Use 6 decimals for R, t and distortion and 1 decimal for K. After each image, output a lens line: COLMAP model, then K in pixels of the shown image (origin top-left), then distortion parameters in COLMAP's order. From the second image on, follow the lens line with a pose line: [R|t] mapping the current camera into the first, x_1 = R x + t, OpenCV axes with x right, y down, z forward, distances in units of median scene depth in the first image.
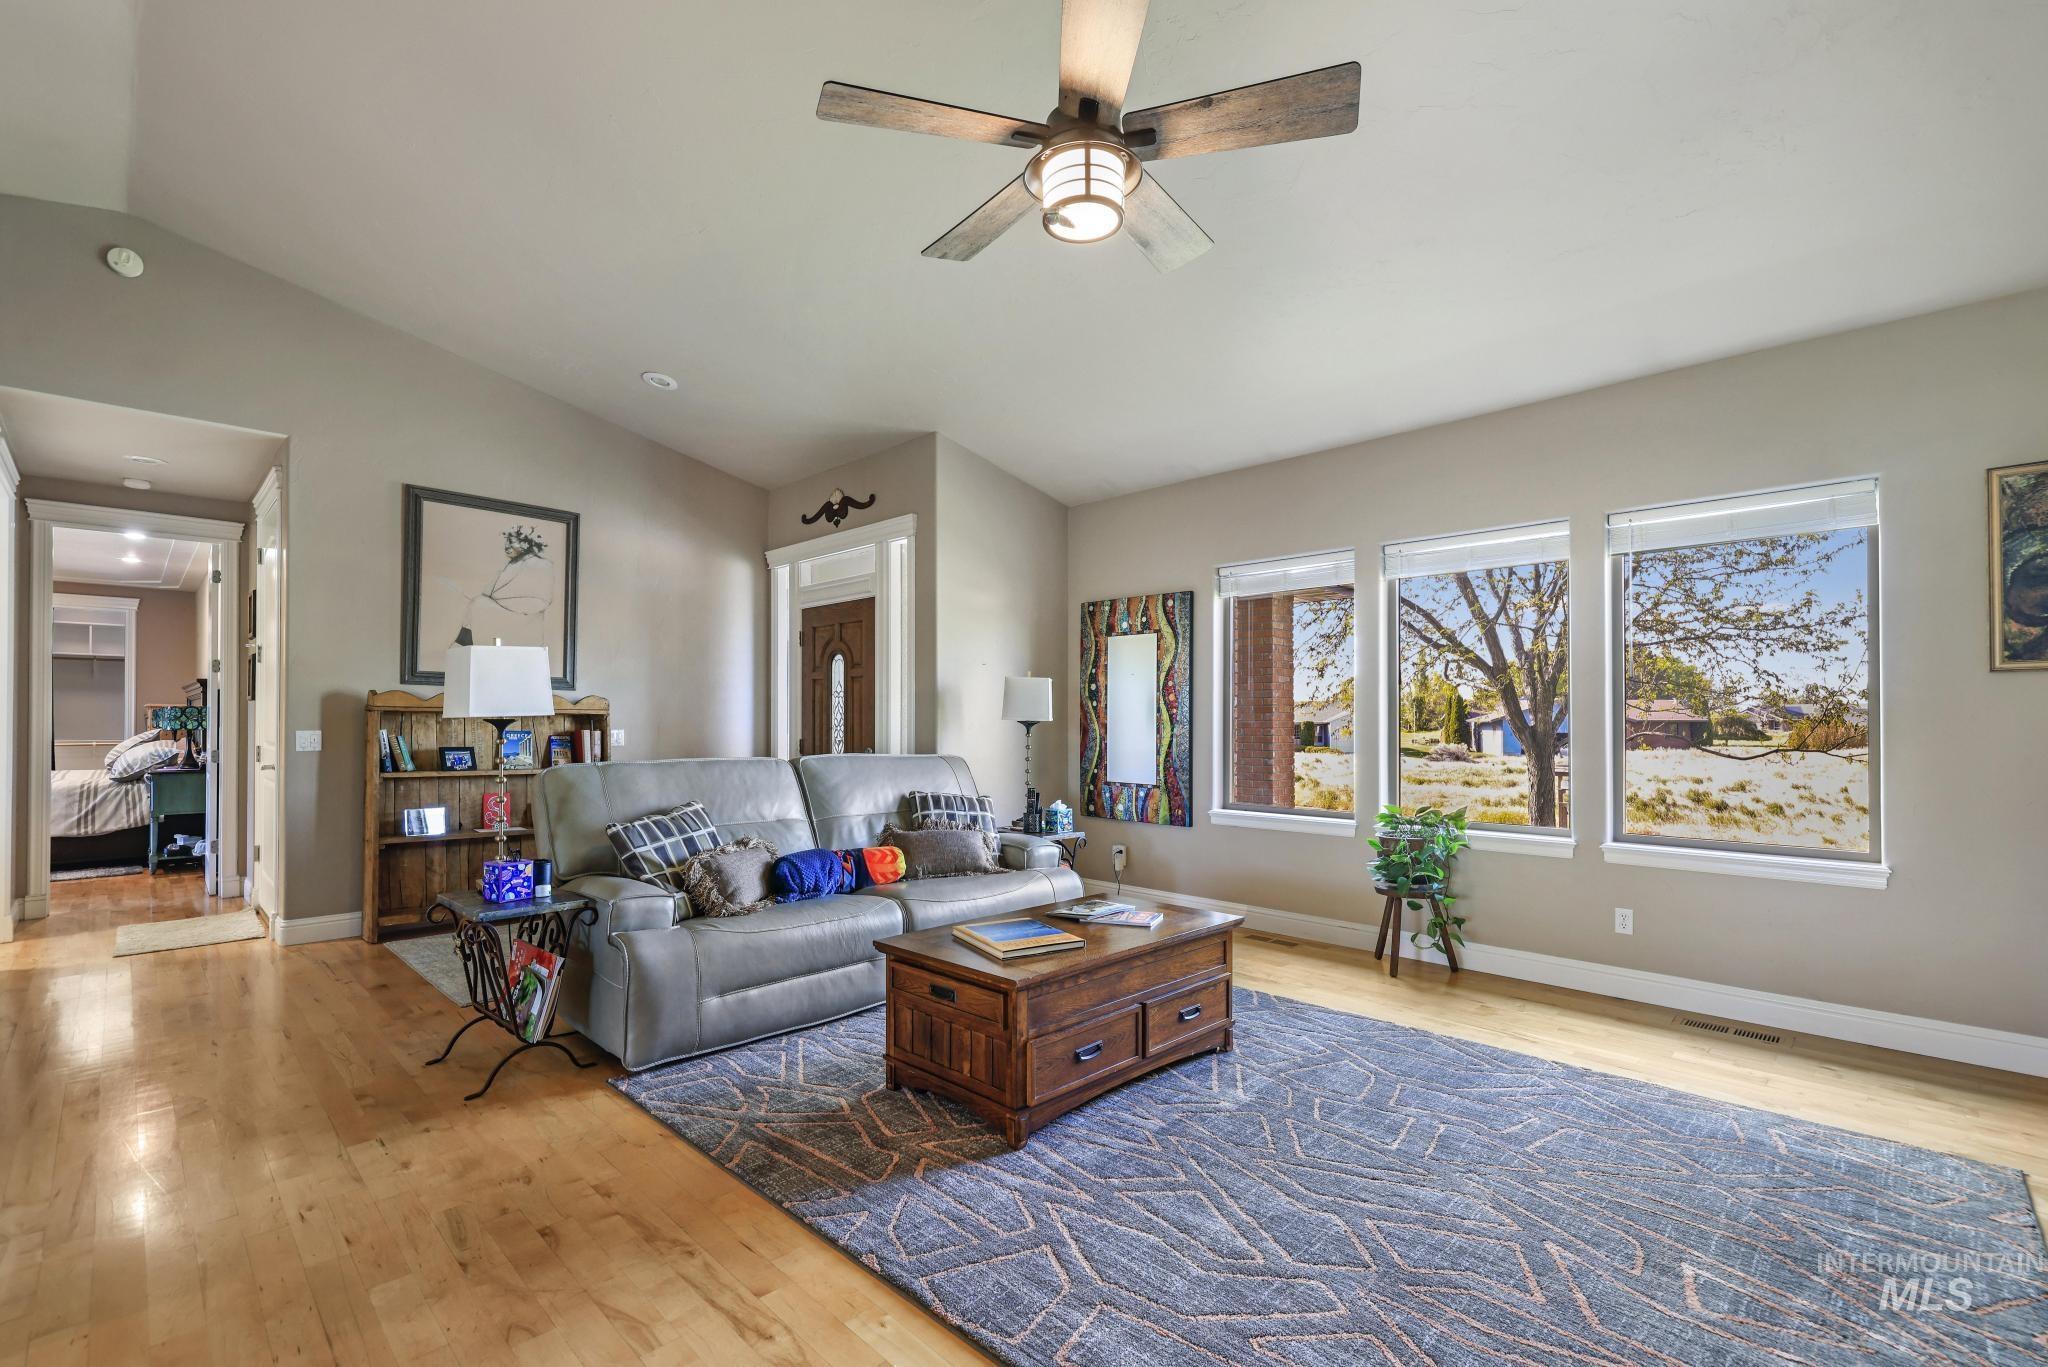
lens RADIAL K [[902.2, 0, 1050.5], [0, 902.2, 727.3], [0, 0, 1]] dist [0.002893, -0.000855]
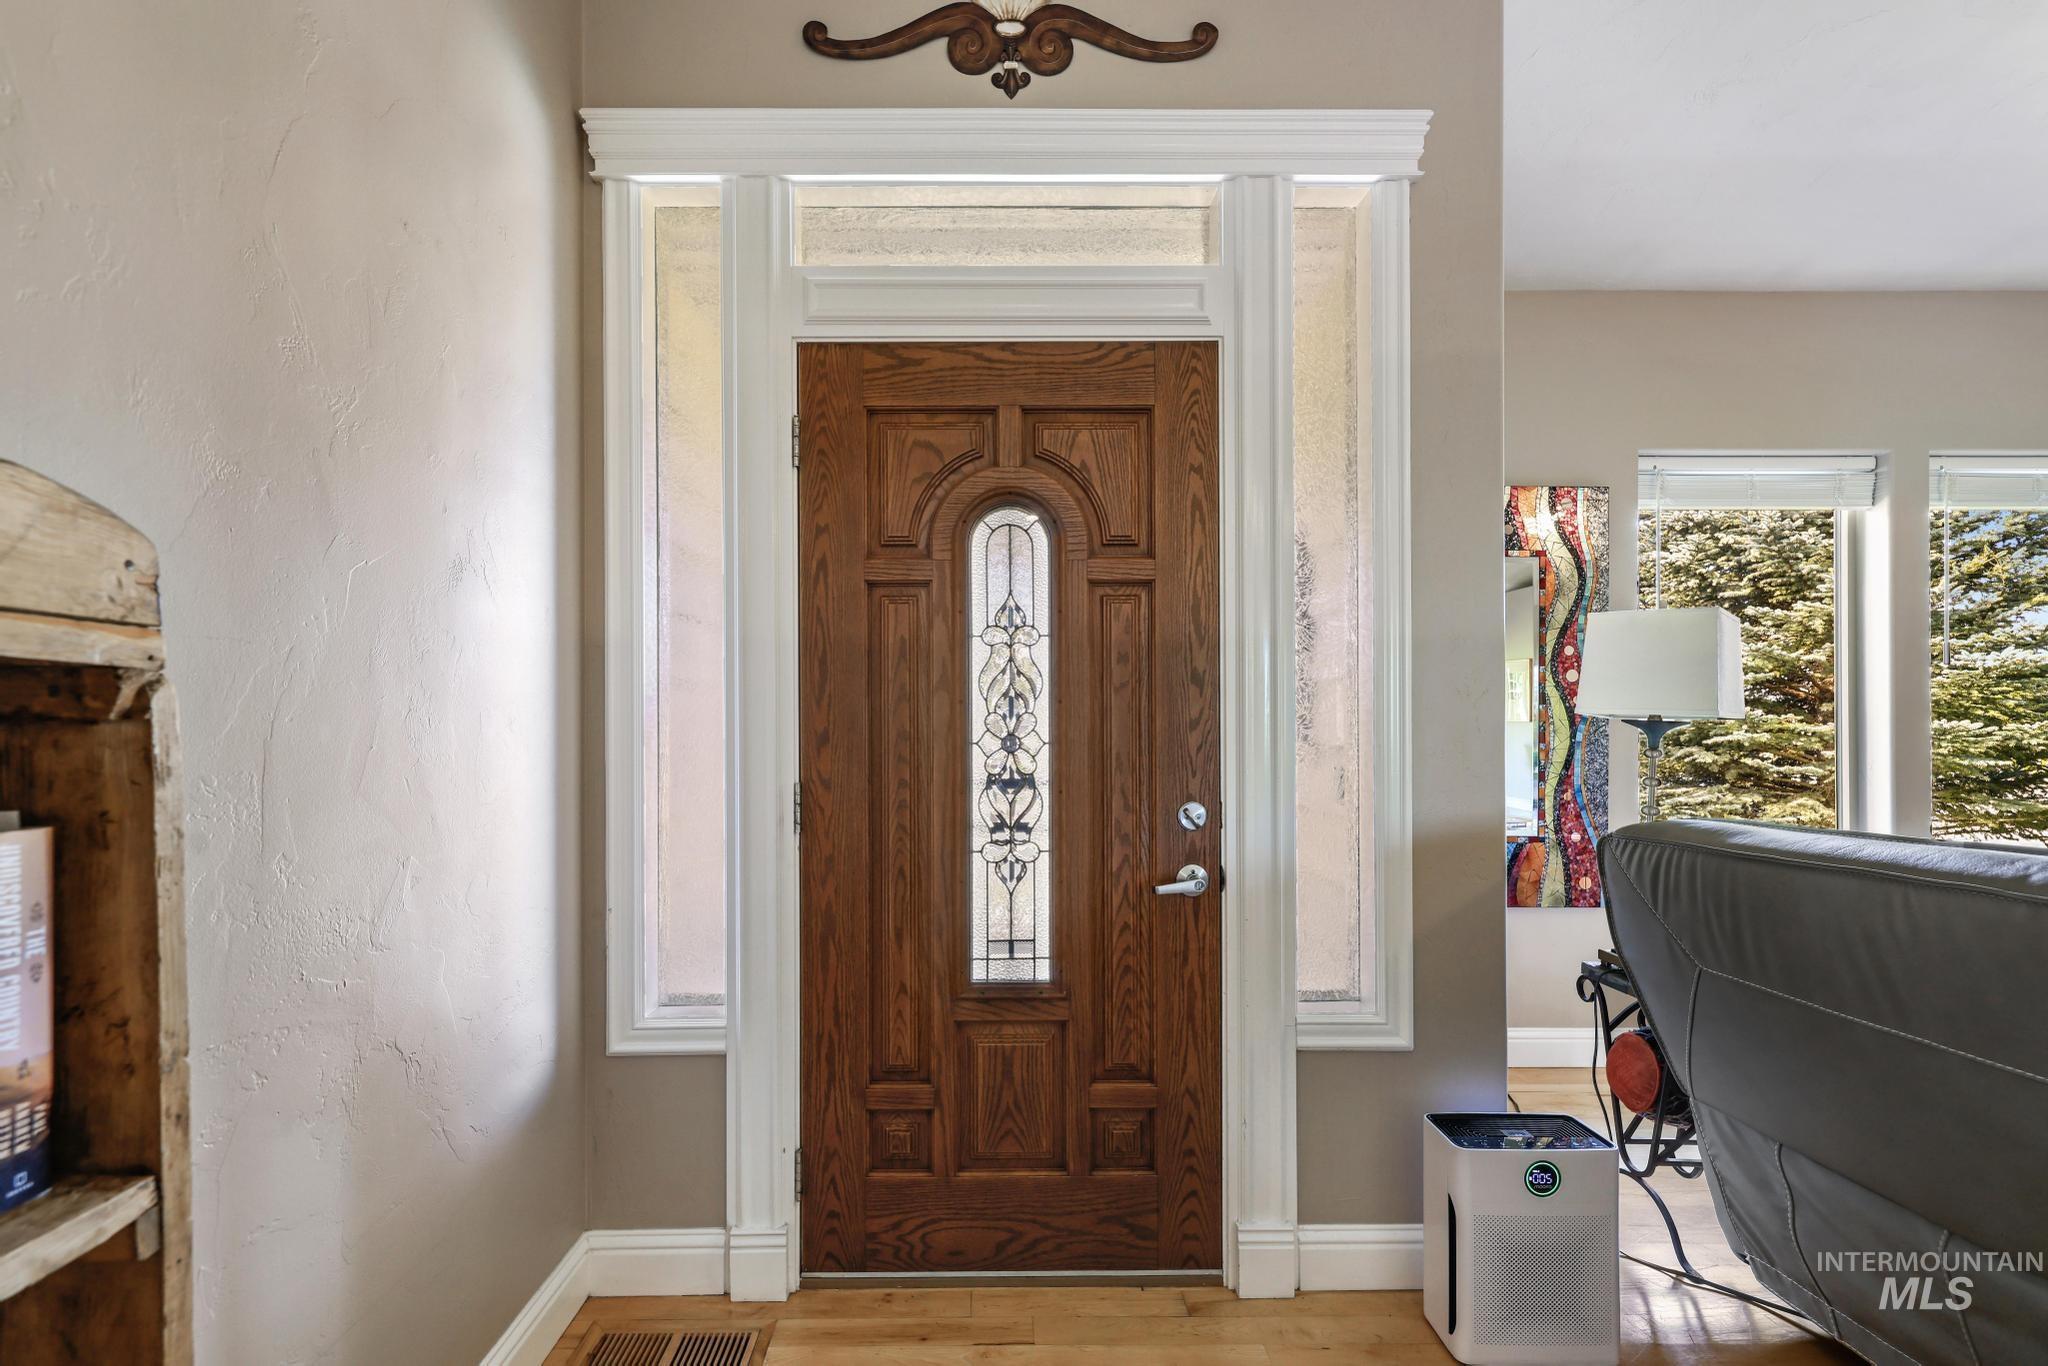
lens RADIAL K [[902.2, 0, 1001.4], [0, 902.2, 735.8], [0, 0, 1]] dist [0.002893, -0.000855]
pose [[0.710731, -0.012552, 0.703352, -0.497315], [0.006432, 0.999915, 0.011345, -0.005072], [-0.703434, -0.003539, 0.710751, 0.842315]]
